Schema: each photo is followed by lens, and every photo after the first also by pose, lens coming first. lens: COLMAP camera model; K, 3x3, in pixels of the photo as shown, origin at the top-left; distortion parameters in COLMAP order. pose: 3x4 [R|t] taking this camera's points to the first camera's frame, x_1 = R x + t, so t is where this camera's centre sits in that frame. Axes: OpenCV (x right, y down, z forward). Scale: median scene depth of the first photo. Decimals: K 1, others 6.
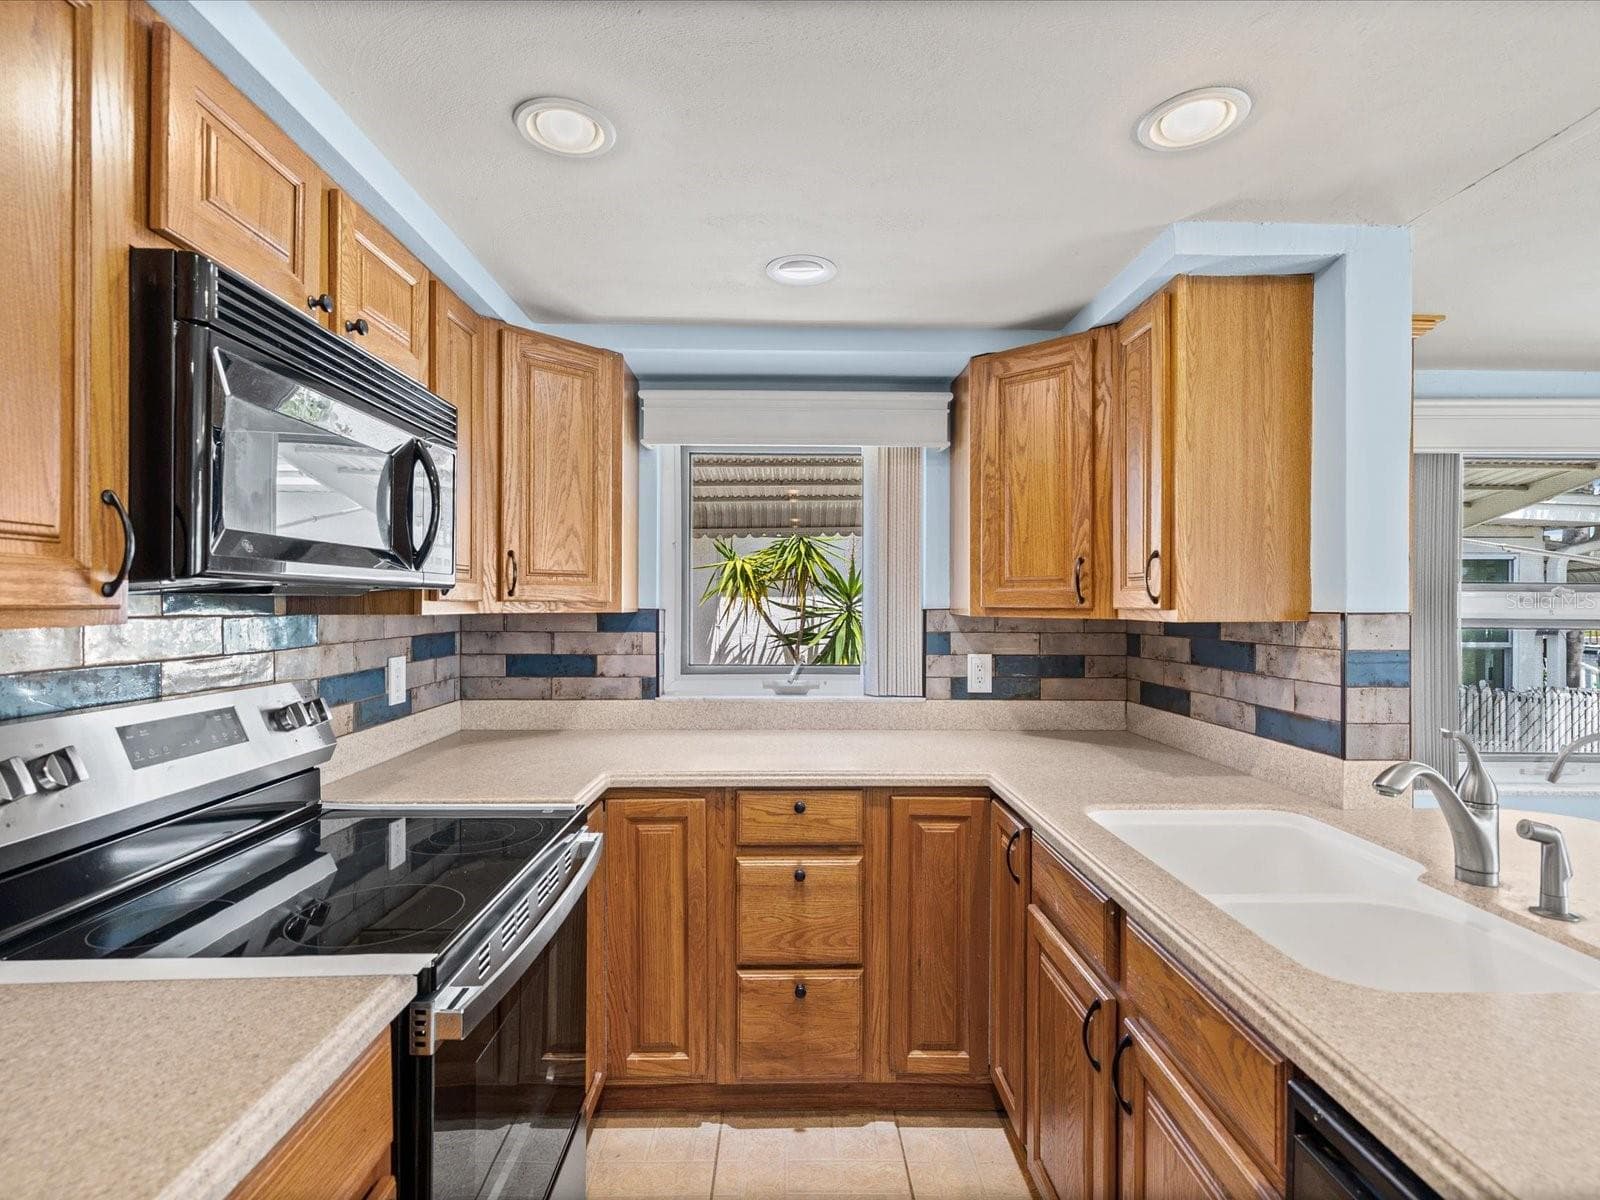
lens RADIAL K [[773.6, 0, 800.0], [0, 773.6, 600.0], [0, 0, 1]] dist [0.000195, -0.012688]
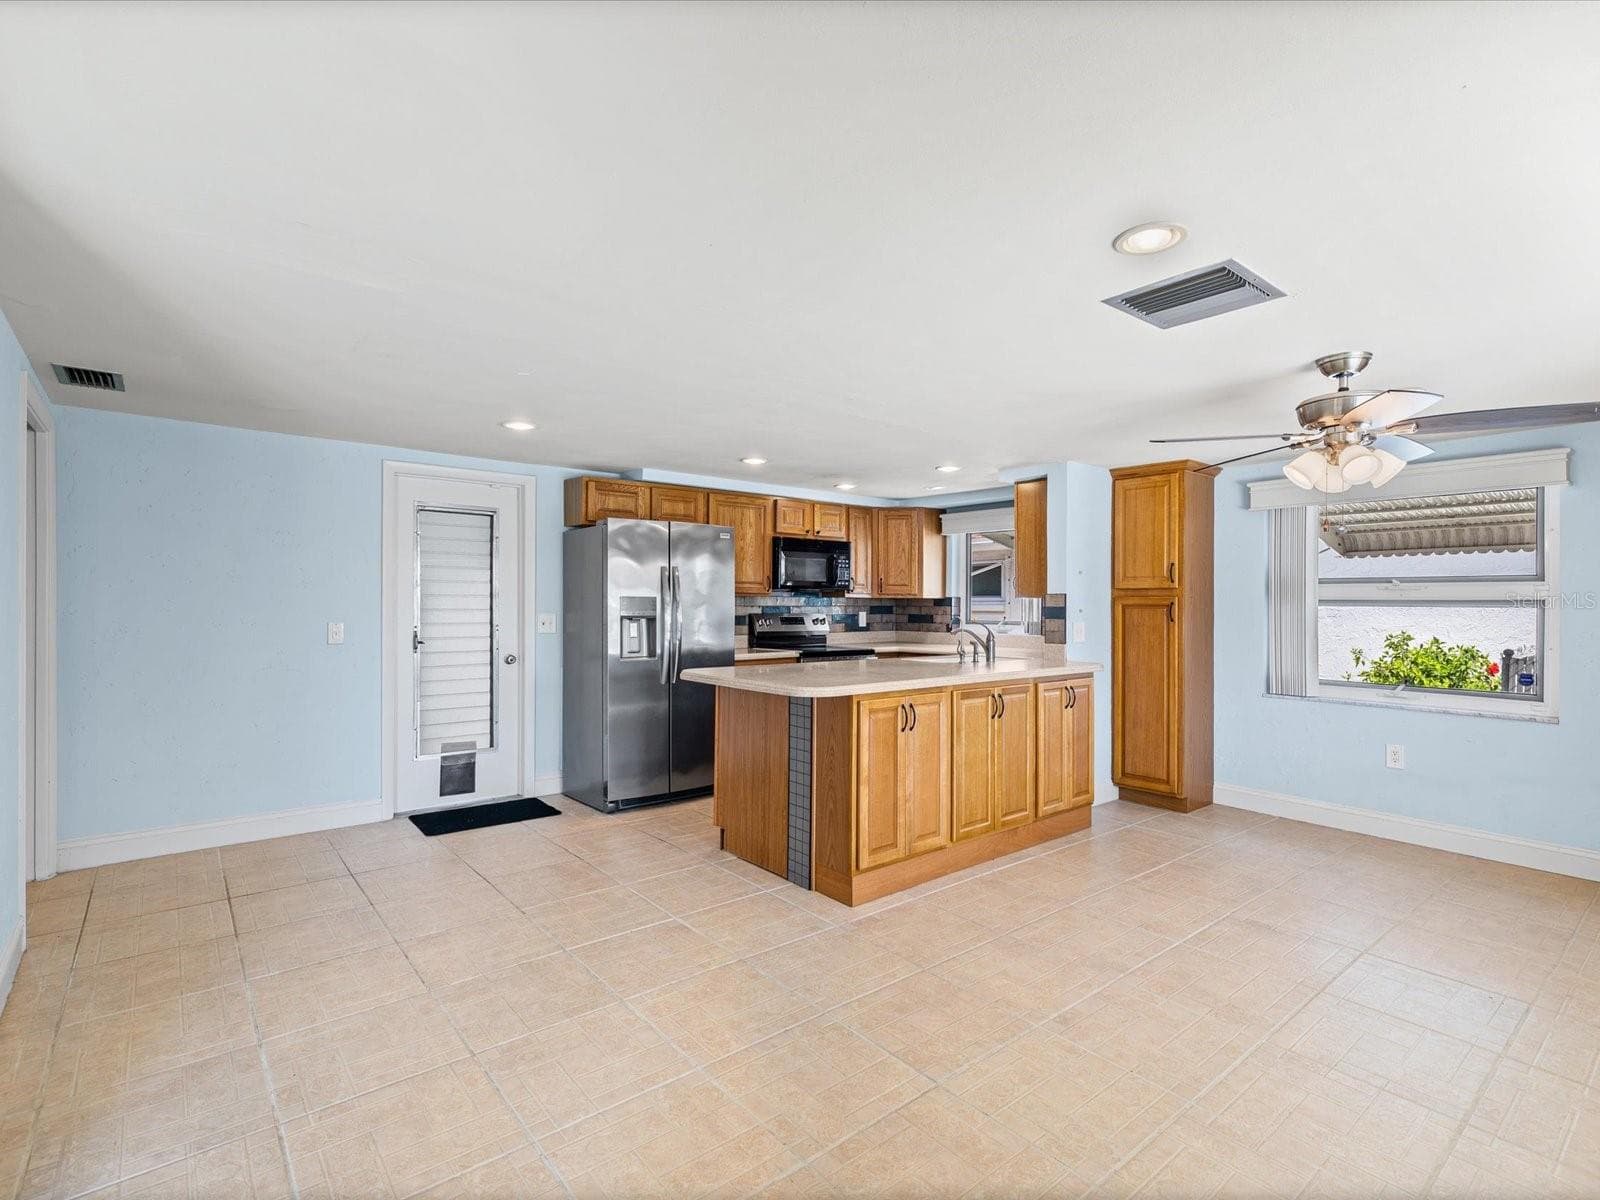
lens RADIAL K [[783.8, 0, 800.0], [0, 783.8, 600.0], [0, 0, 1]] dist [-0.001156, -0.000664]
pose [[0.620700, -0.004343, -0.784036, 1.909976], [0.000962, 0.999988, -0.004777, 0.040588], [0.784047, 0.002211, 0.620697, -1.246805]]
